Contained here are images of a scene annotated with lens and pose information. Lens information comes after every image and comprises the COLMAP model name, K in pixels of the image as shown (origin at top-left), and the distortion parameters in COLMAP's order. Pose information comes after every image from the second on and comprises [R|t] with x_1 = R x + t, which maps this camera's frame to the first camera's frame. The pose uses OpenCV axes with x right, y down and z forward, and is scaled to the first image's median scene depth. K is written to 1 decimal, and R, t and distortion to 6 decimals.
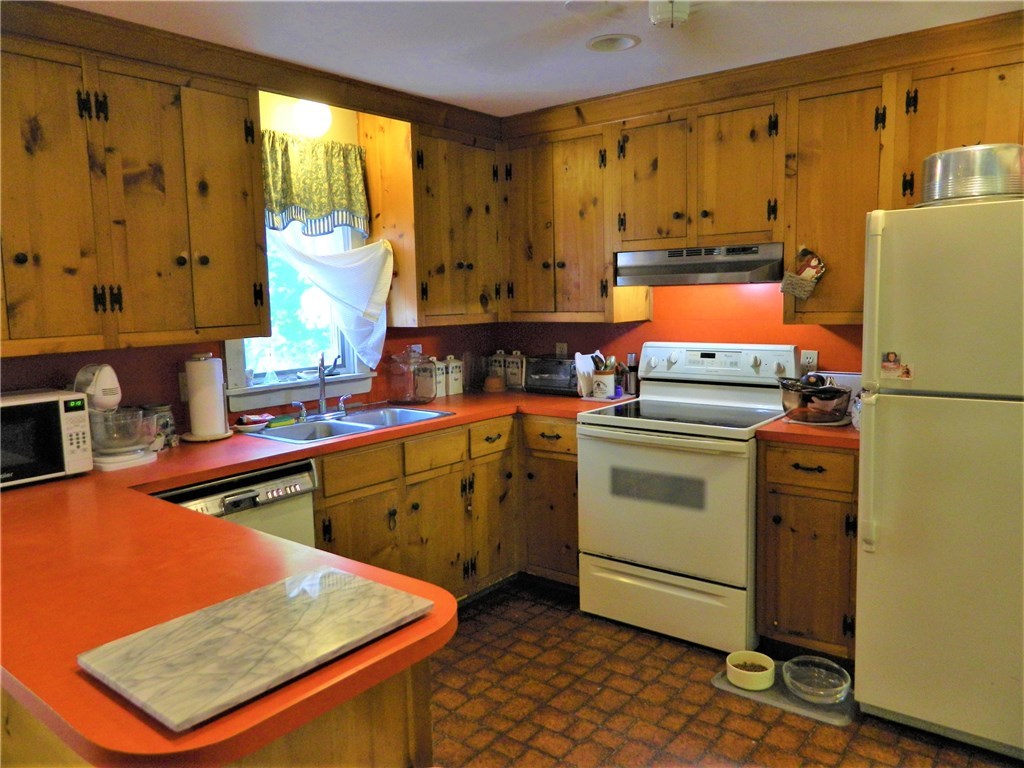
lens RADIAL K [[758.3, 0, 515.0], [0, 758.3, 381.6], [0, 0, 1]] dist [0.013238, -0.006560]
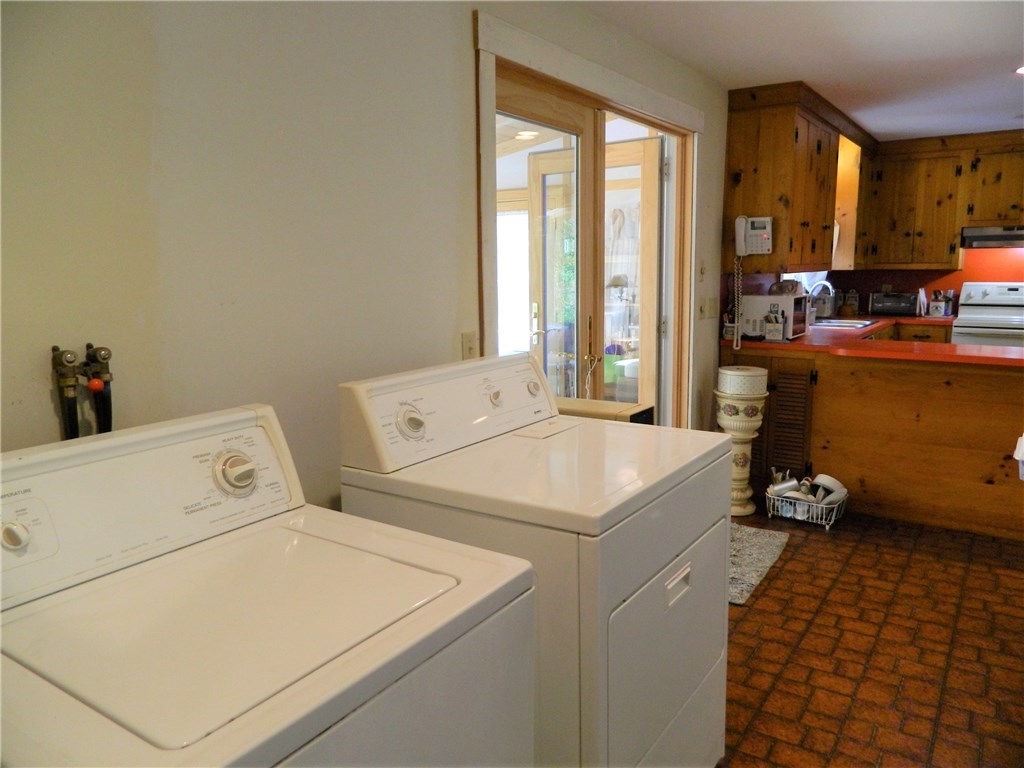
lens RADIAL K [[758.3, 0, 510.4], [0, 758.3, 378.9], [0, 0, 1]] dist [0.013238, -0.006560]
pose [[0.996493, 0.003512, 0.083599, -1.066957], [-0.006107, 0.999507, 0.030798, 0.127153], [-0.083449, -0.031201, 0.996023, -0.645430]]
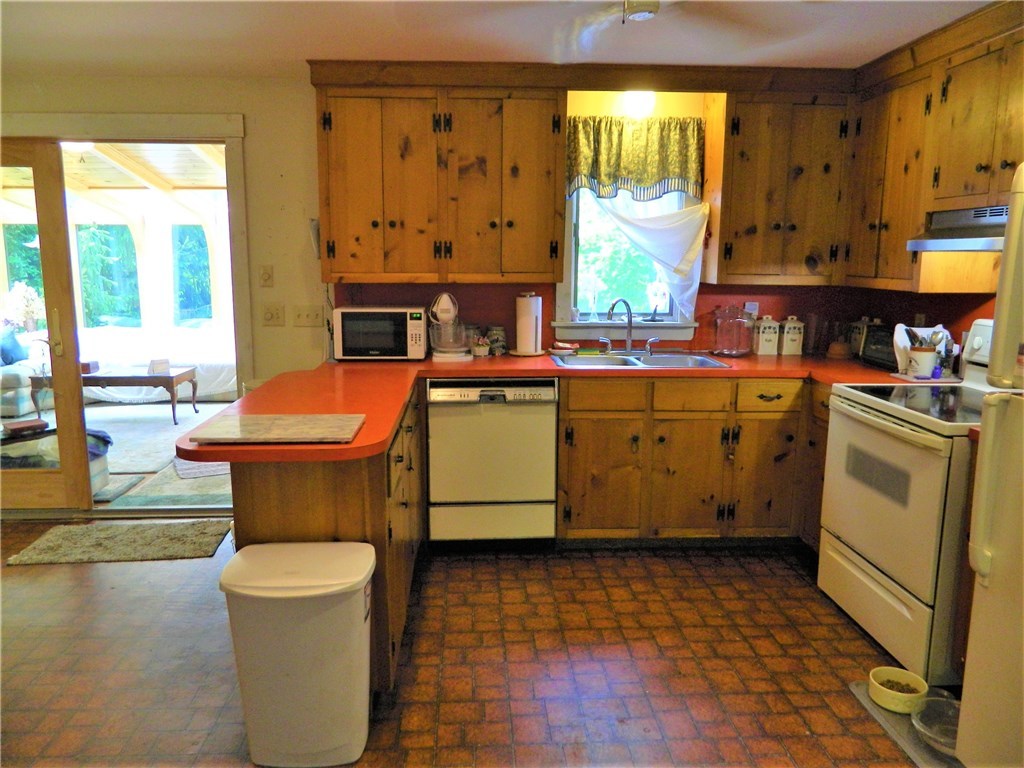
lens RADIAL K [[758.3, 0, 514.3], [0, 758.3, 381.6], [0, 0, 1]] dist [0.013238, -0.006560]
pose [[0.665459, 0.153400, -0.730502, 0.515103], [-0.110948, 0.988111, 0.106427, -0.017912], [0.738143, 0.010225, 0.674567, 0.055873]]
